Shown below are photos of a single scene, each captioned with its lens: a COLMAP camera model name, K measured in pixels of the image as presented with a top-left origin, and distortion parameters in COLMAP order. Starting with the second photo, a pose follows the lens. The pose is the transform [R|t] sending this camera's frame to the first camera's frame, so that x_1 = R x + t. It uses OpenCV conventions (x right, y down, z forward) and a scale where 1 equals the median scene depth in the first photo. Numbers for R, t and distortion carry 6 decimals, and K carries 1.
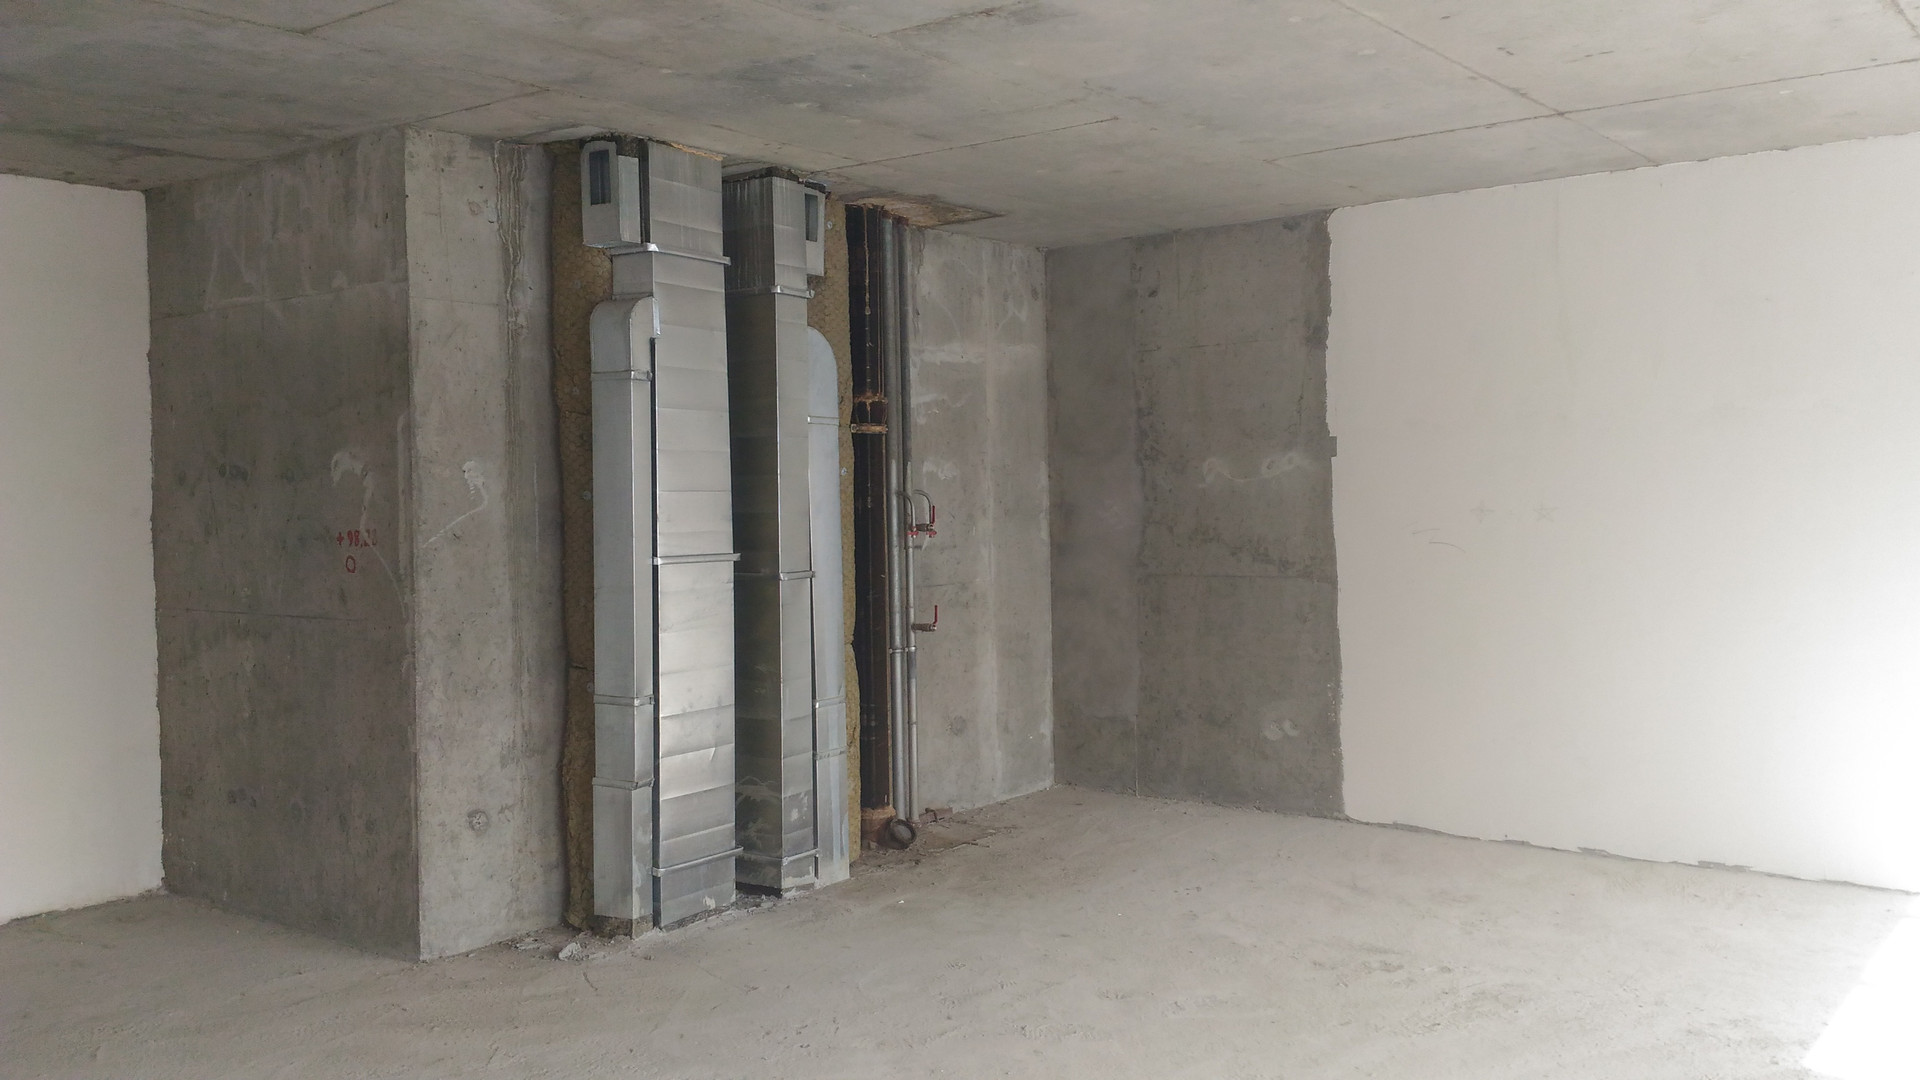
lens RADIAL K [[1481.4, 0, 960.0], [0, 1481.4, 540.0], [0, 0, 1]] dist [-0.004648, -0.001395]
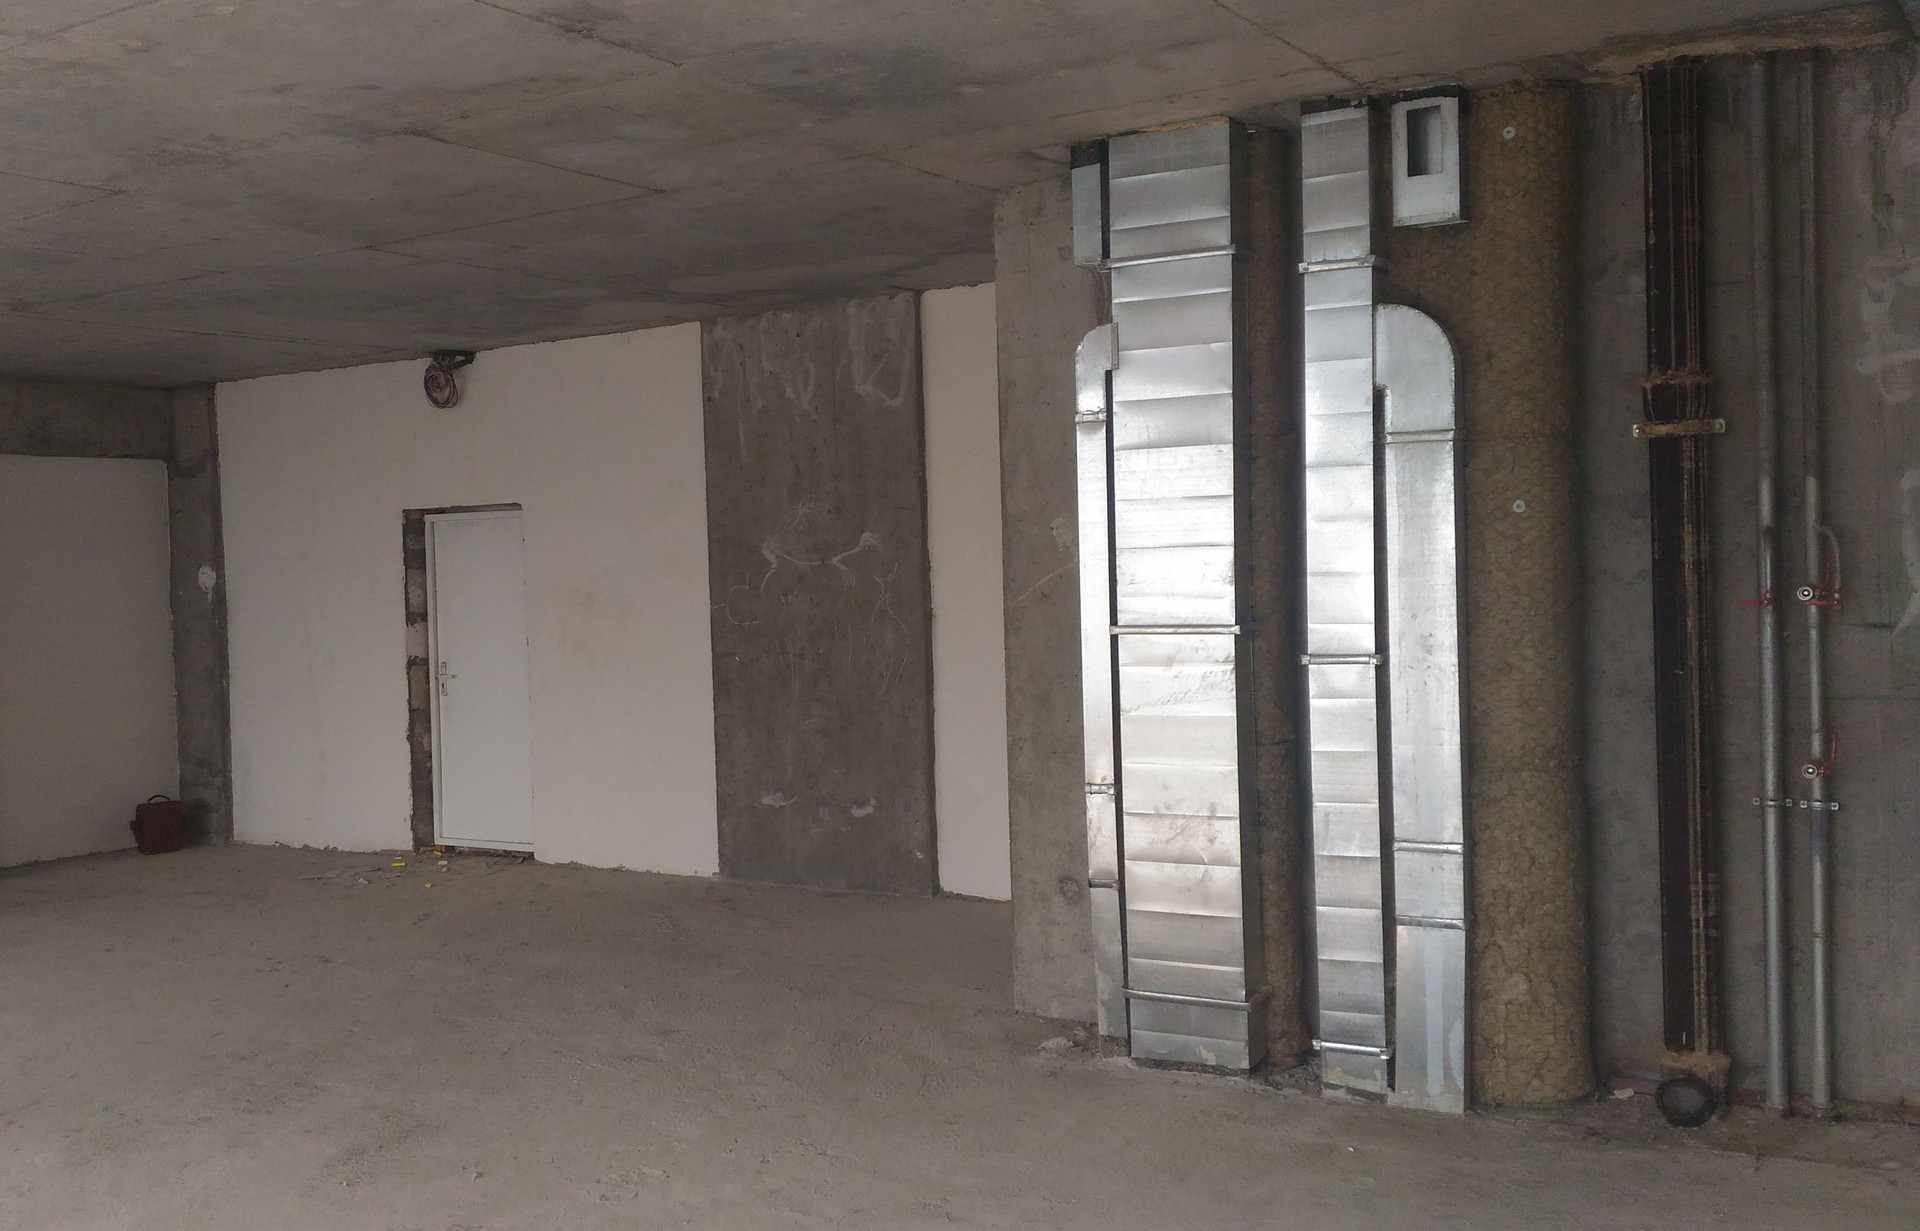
lens RADIAL K [[1752.8, 0, 960.0], [0, 1752.8, 615.5], [0, 0, 1]] dist [0.125784, -0.299217]
pose [[0.122766, 0.041470, -0.991569, 0.796652], [0.000199, 0.999126, 0.041810, -0.037006], [0.992436, -0.005330, 0.122651, 0.784538]]
